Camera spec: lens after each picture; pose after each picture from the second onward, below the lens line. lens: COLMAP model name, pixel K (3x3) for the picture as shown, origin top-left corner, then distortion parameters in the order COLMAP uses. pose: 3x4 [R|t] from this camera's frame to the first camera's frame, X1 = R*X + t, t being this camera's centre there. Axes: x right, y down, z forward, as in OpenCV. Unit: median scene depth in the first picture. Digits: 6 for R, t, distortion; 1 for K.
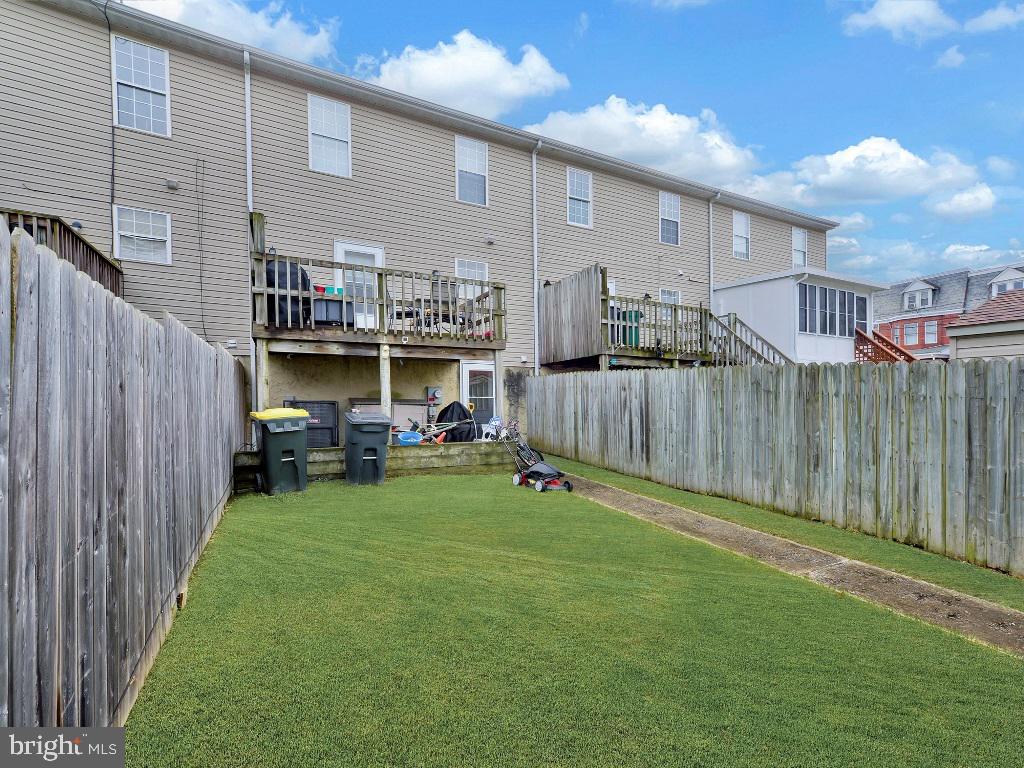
lens RADIAL K [[466.8, 0, 519.7], [0, 466.8, 410.5], [0, 0, 1]] dist [0.000715, 0.000351]
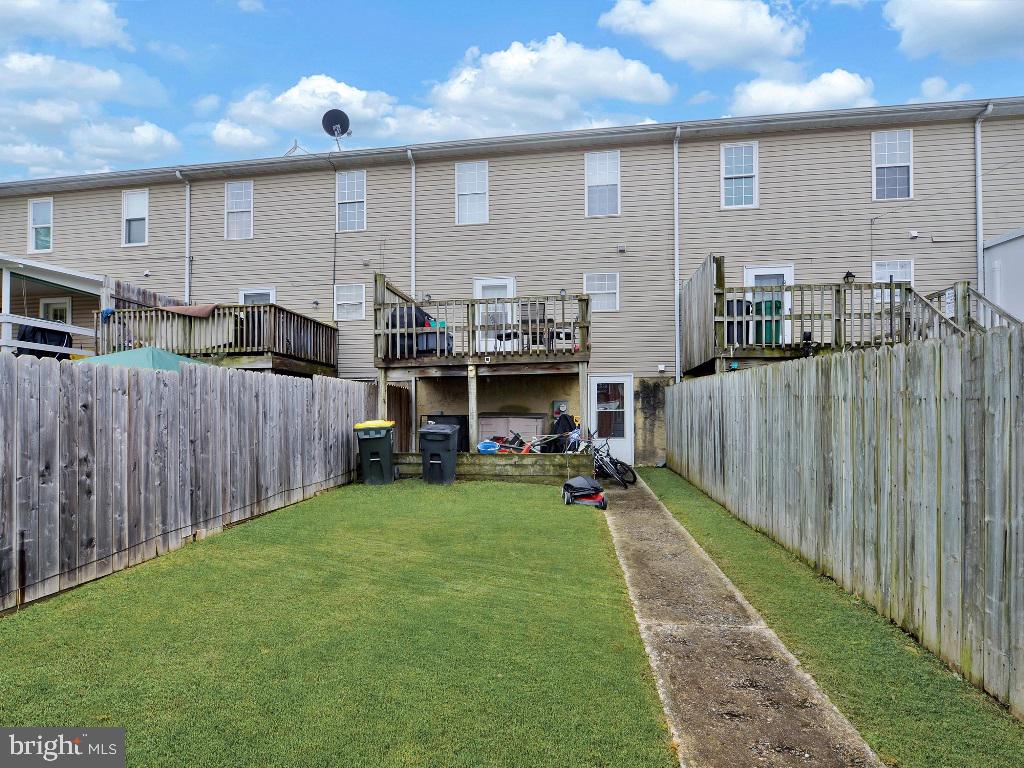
lens RADIAL K [[468.7, 0, 510.0], [0, 468.7, 423.8], [0, 0, 1]] dist [-0.013714, 0.000870]
pose [[0.820117, 0.002636, -0.572190, 0.509878], [-0.004442, 0.999989, -0.001761, 0.005031], [0.572179, 0.003986, 0.820119, 0.117862]]
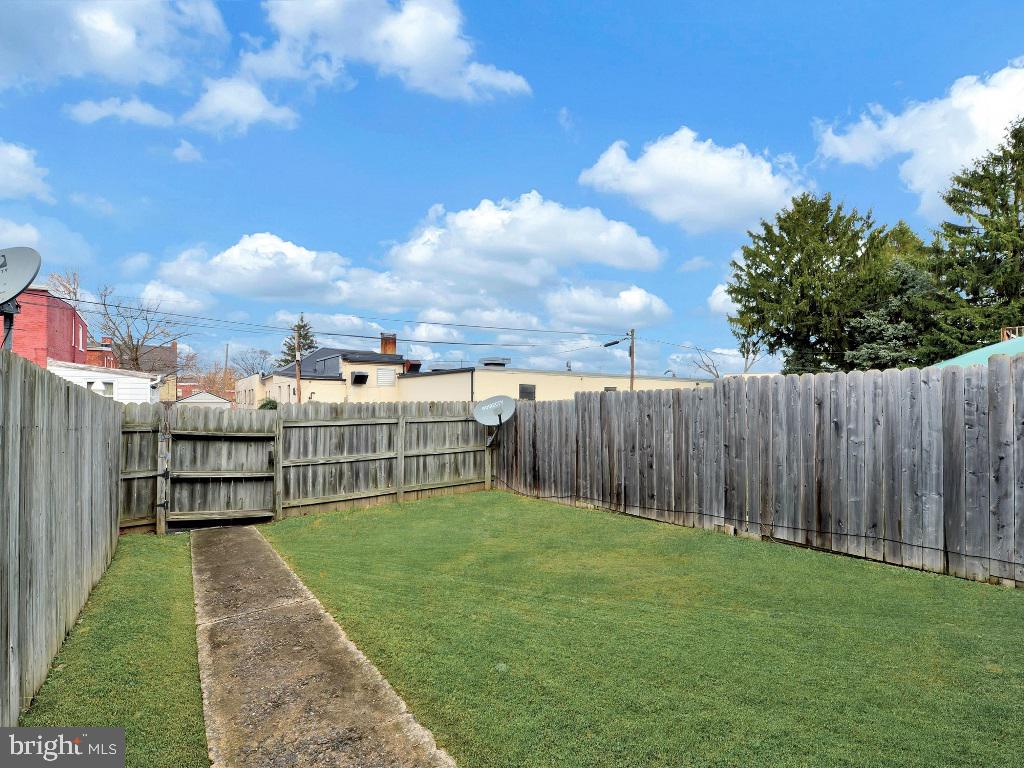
lens RADIAL K [[458.7, 0, 520.2], [0, 458.7, 394.0], [0, 0, 1]] dist [0.001557, 0.000150]
pose [[-0.985081, -0.004205, -0.172041, 0.185891], [-0.003329, 0.999980, -0.005376, -0.057028], [0.172060, -0.004723, -0.985075, 1.223514]]
